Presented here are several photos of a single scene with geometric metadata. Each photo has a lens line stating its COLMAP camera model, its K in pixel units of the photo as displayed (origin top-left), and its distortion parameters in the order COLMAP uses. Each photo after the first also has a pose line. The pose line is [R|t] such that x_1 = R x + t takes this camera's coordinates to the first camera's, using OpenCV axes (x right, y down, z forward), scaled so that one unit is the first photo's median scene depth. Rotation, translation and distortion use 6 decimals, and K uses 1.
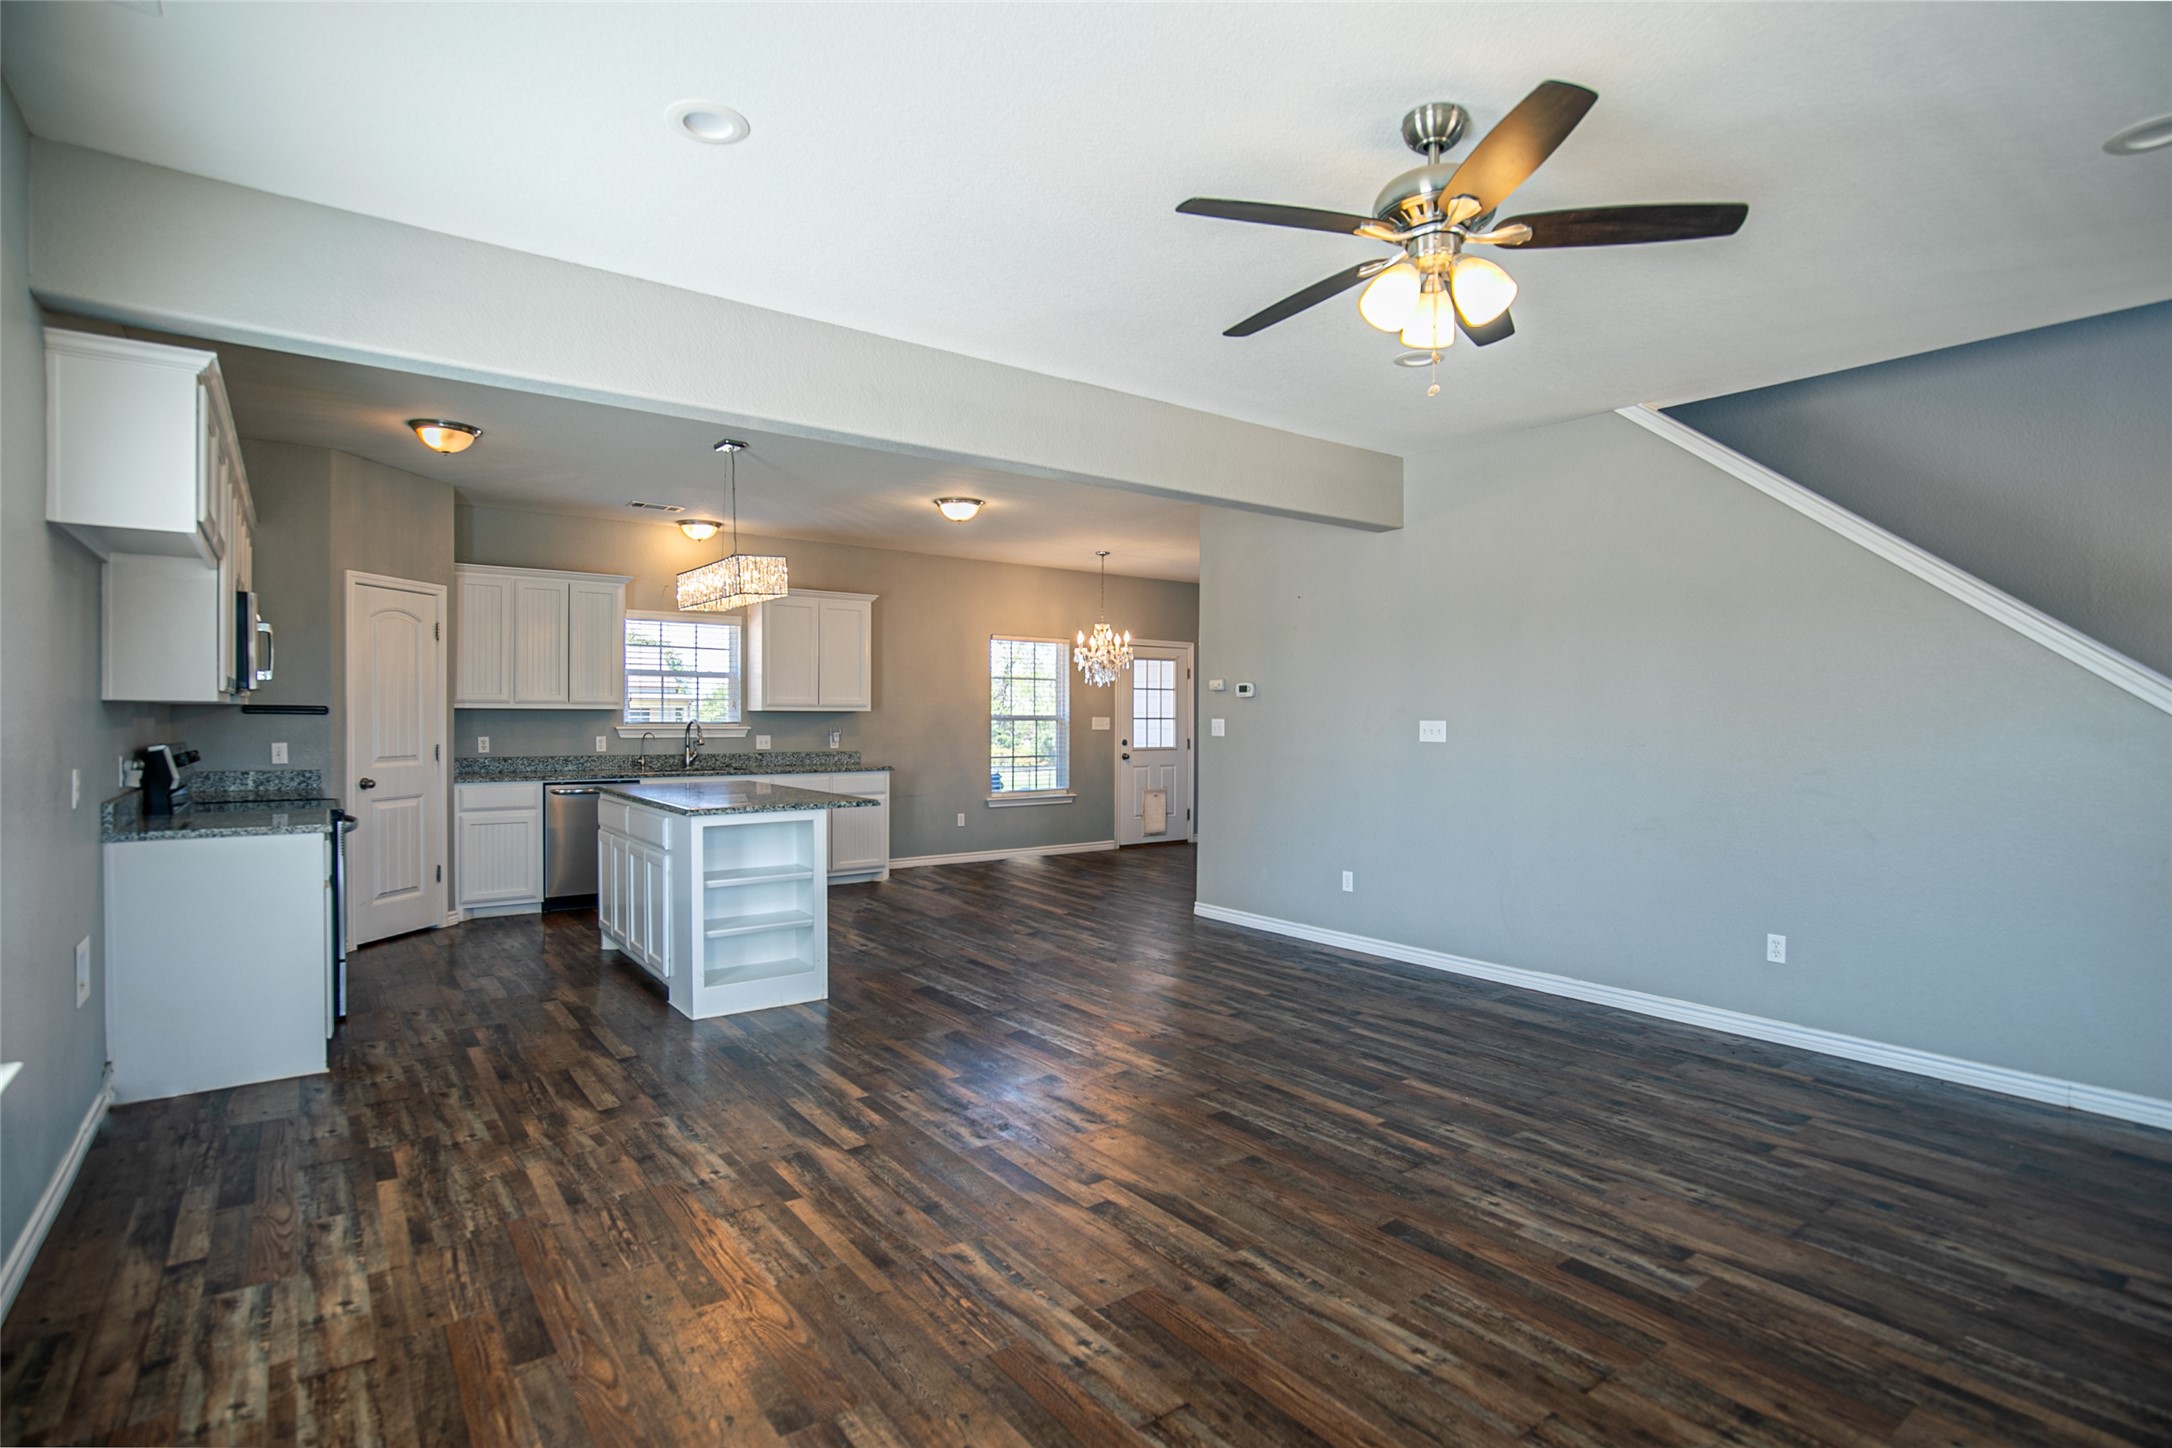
lens RADIAL K [[1065.1, 0, 1085.6], [0, 1065.1, 725.6], [0, 0, 1]] dist [-0.023956, 0.000476]
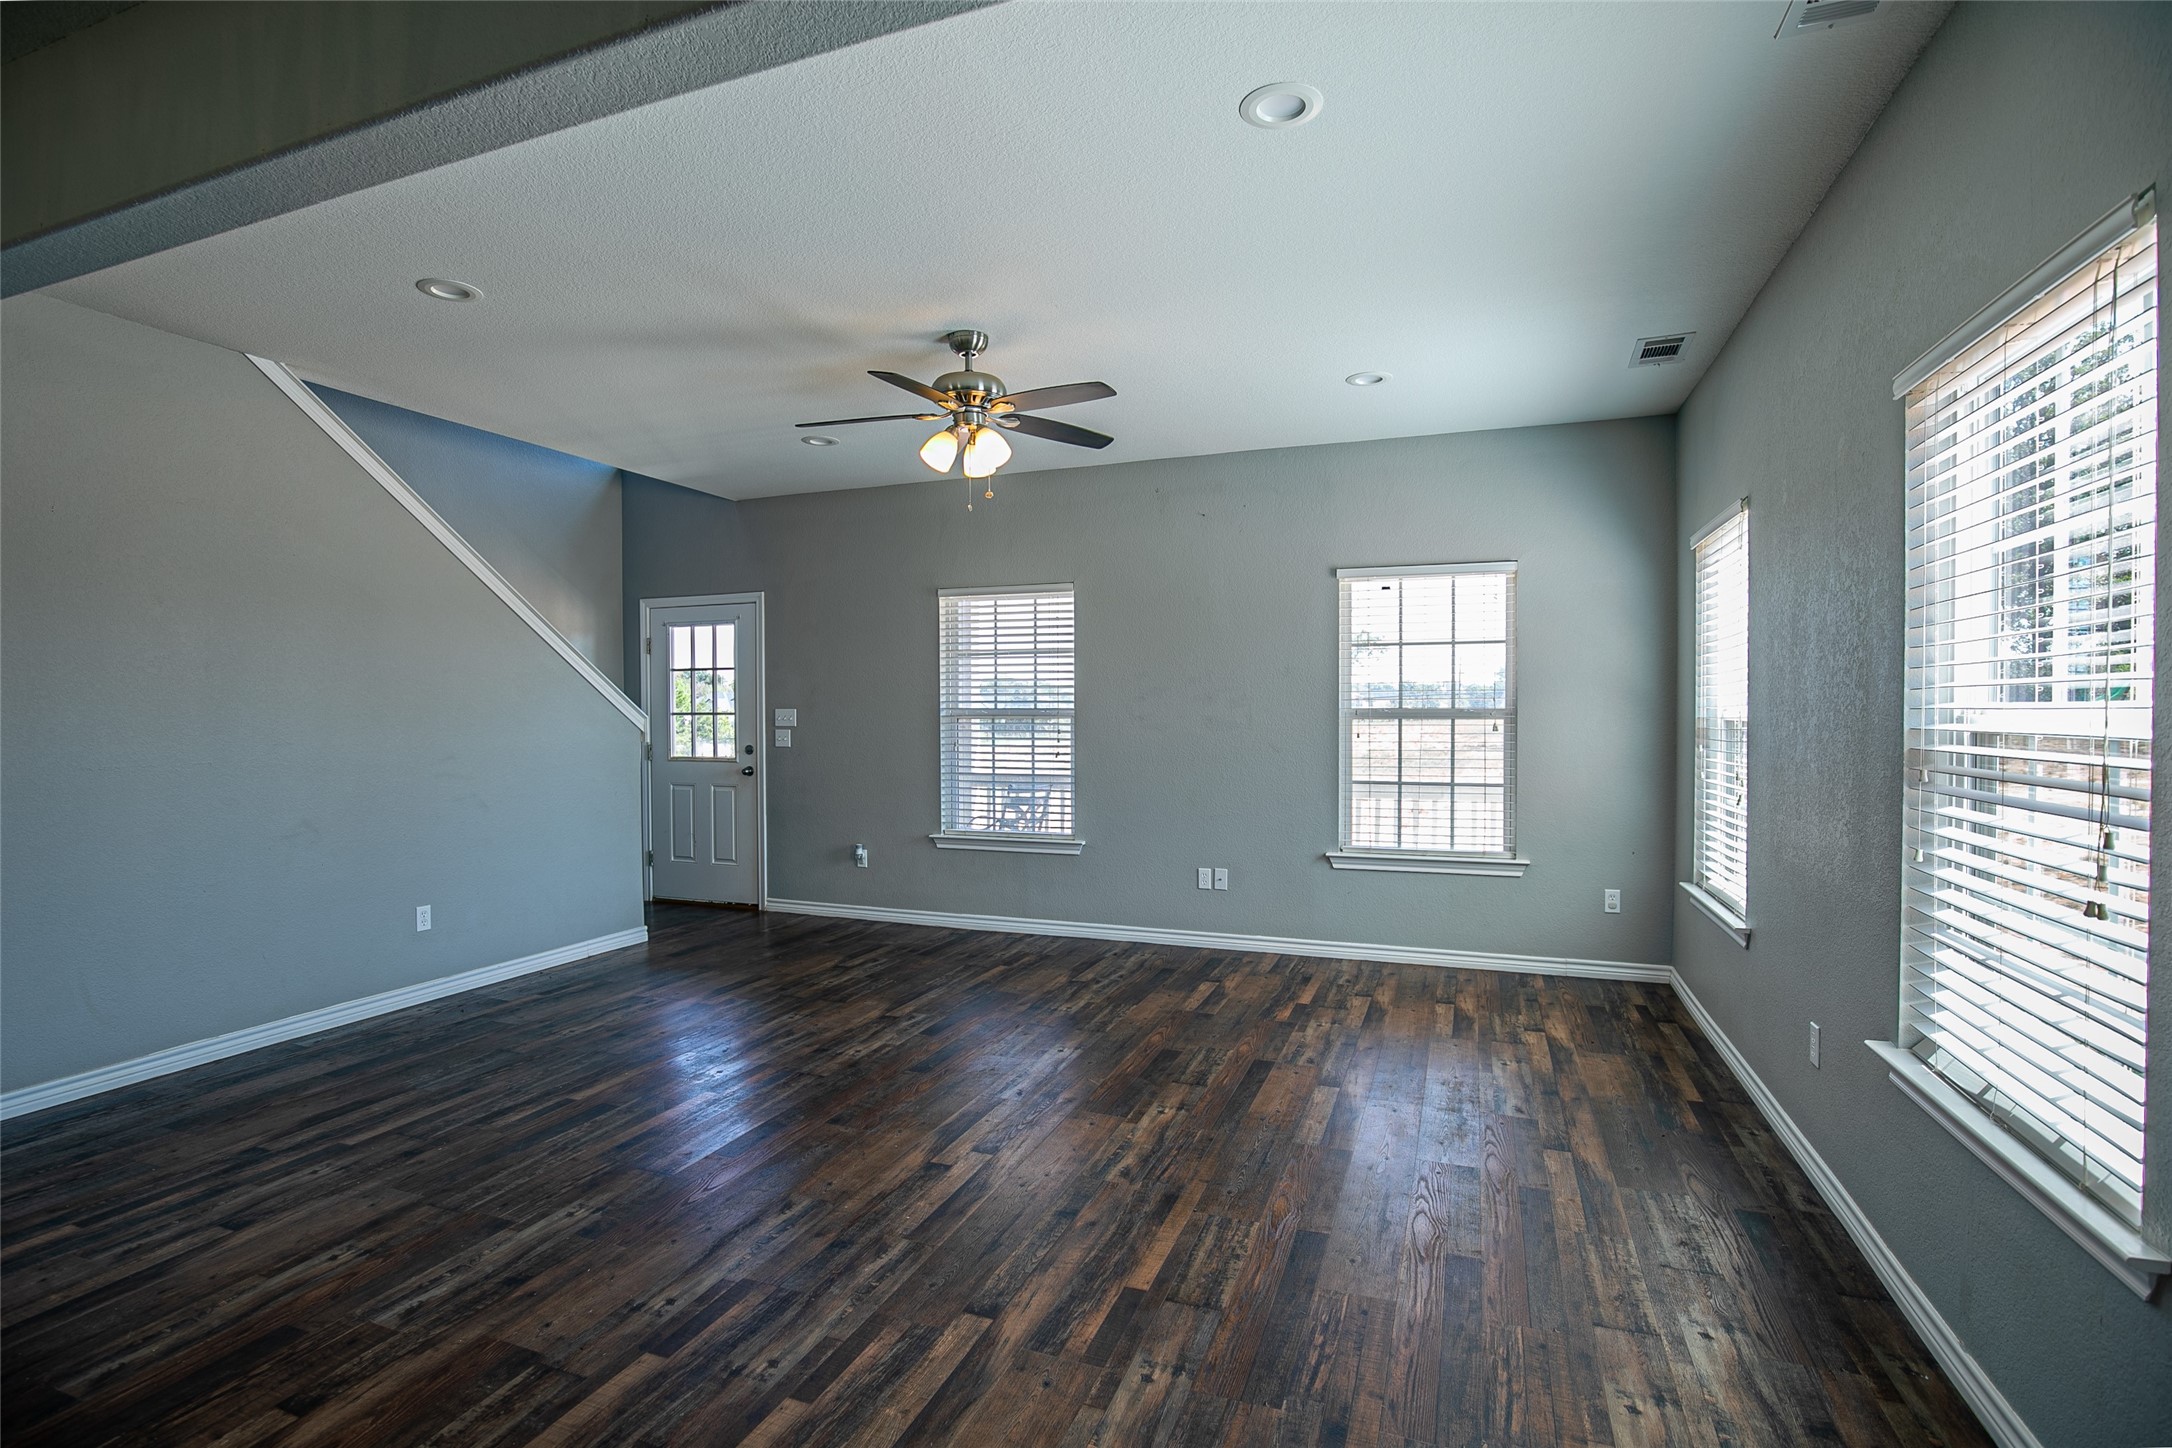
lens RADIAL K [[1016.5, 0, 1091.8], [0, 1016.5, 716.0], [0, 0, 1]] dist [-0.030158, 0.000879]
pose [[-0.540241, -0.008742, 0.841465, -0.509065], [0.008696, 0.999835, 0.015971, -0.011210], [-0.841466, 0.015946, -0.540075, 0.799383]]
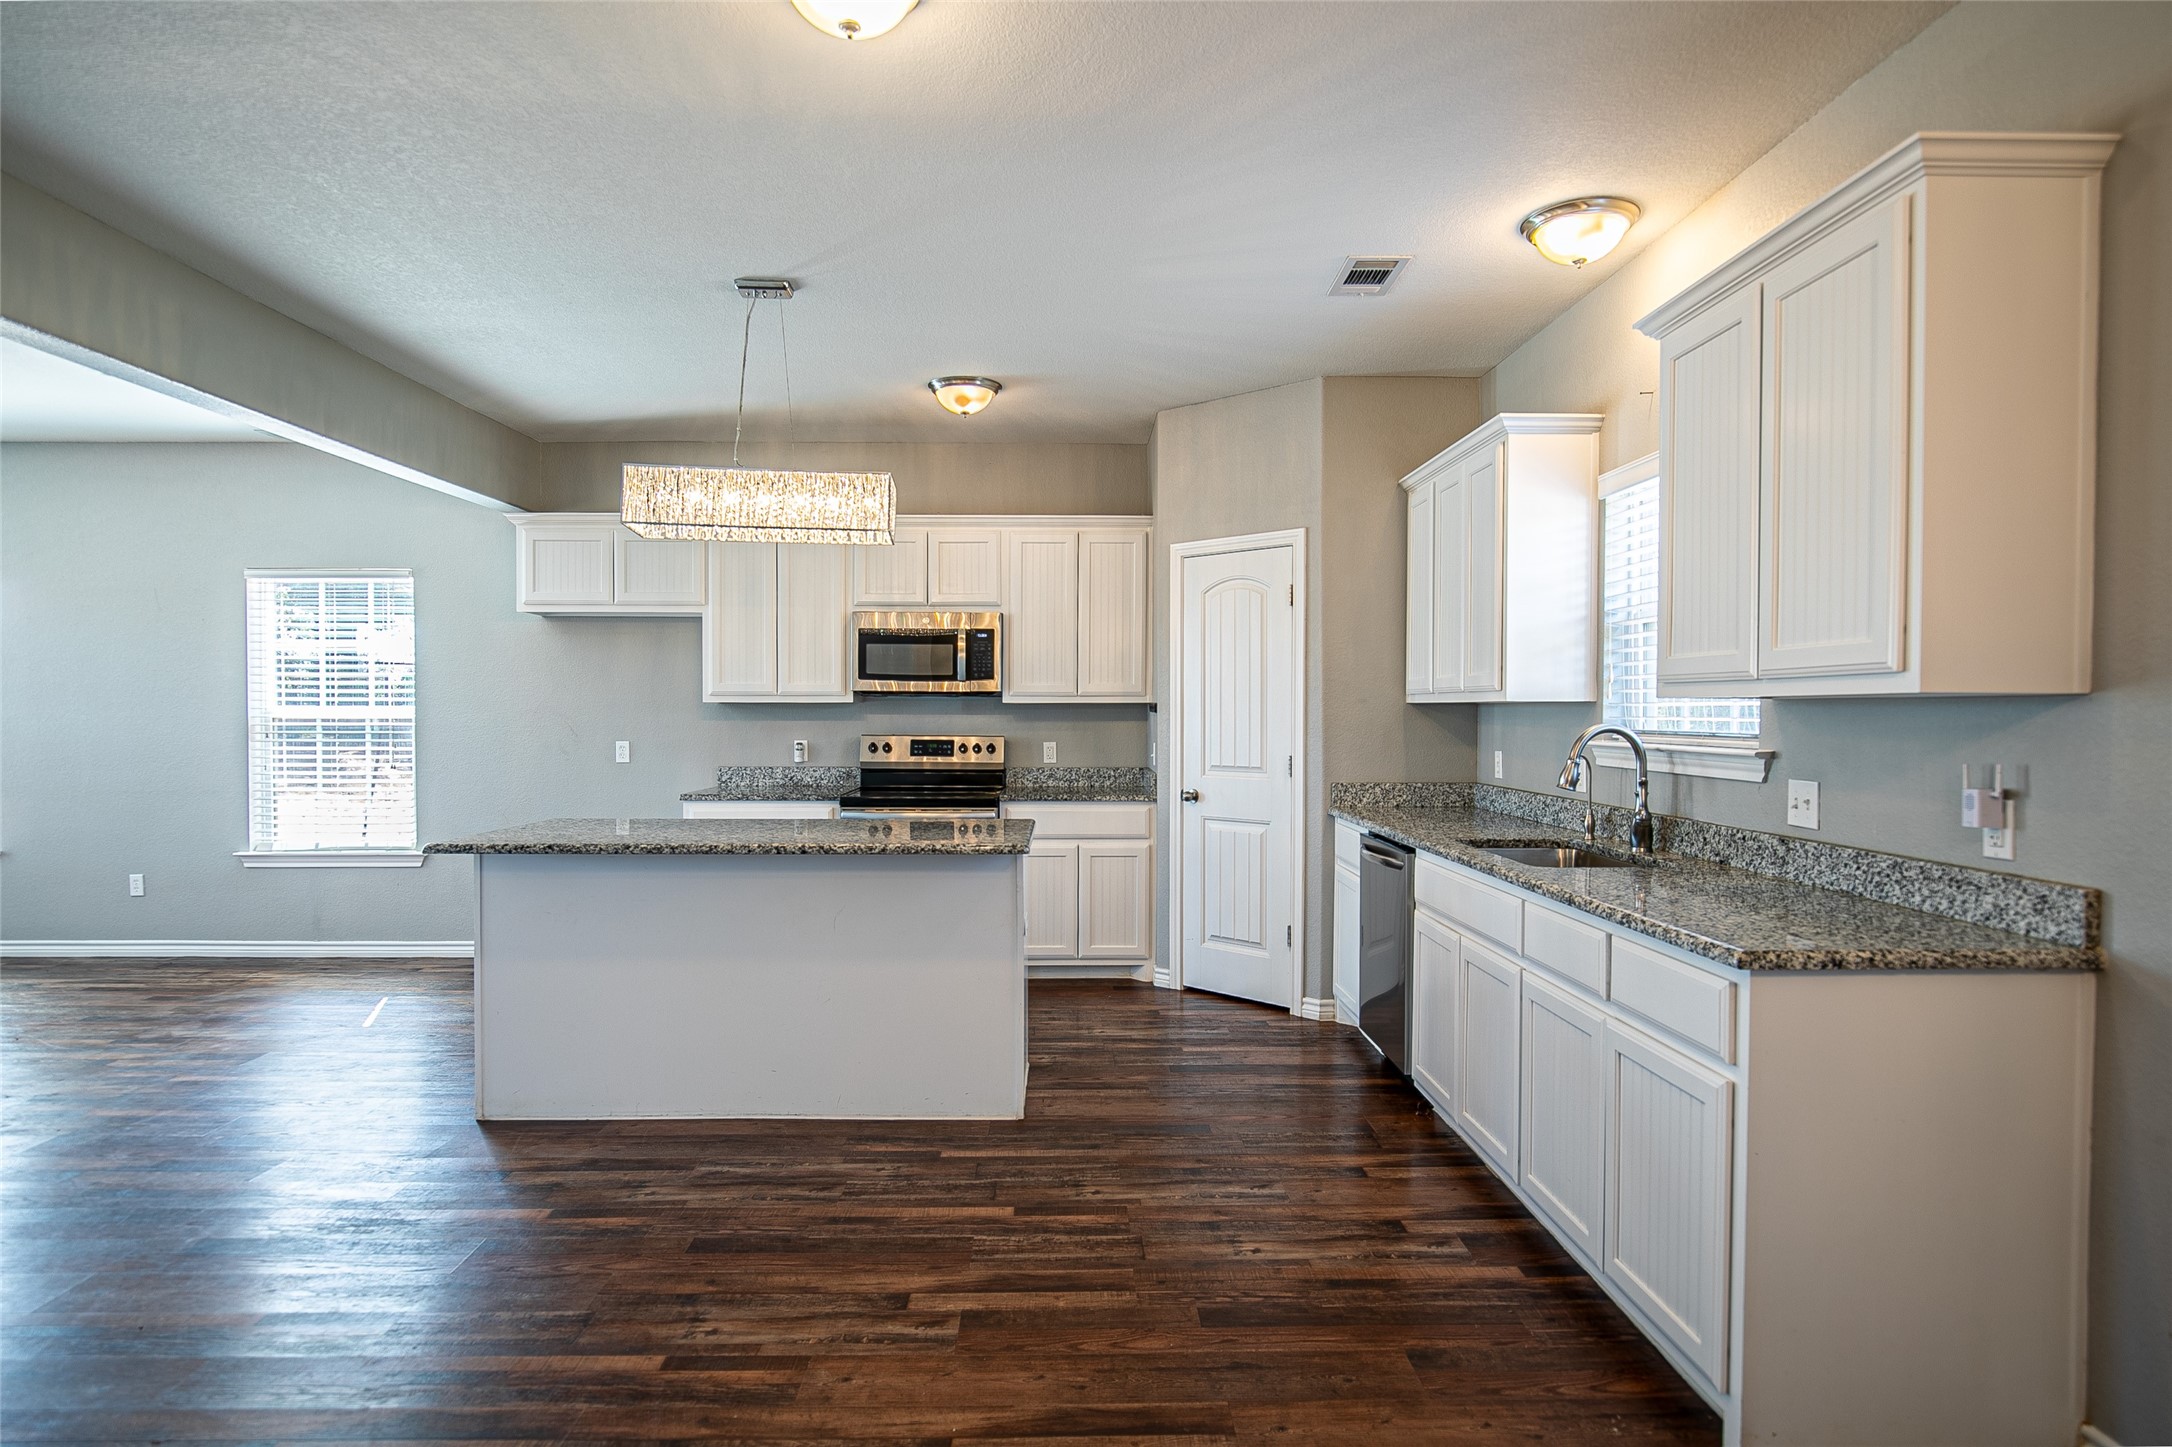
lens RADIAL K [[1186.9, 0, 1069.0], [0, 1186.9, 720.9], [0, 0, 1]] dist [-0.008182, 0.001685]
pose [[-0.588512, 0.001387, -0.808487, 0.143969], [-0.012215, 0.999869, 0.010607, -0.013919], [0.808396, 0.016118, -0.588418, 1.649236]]
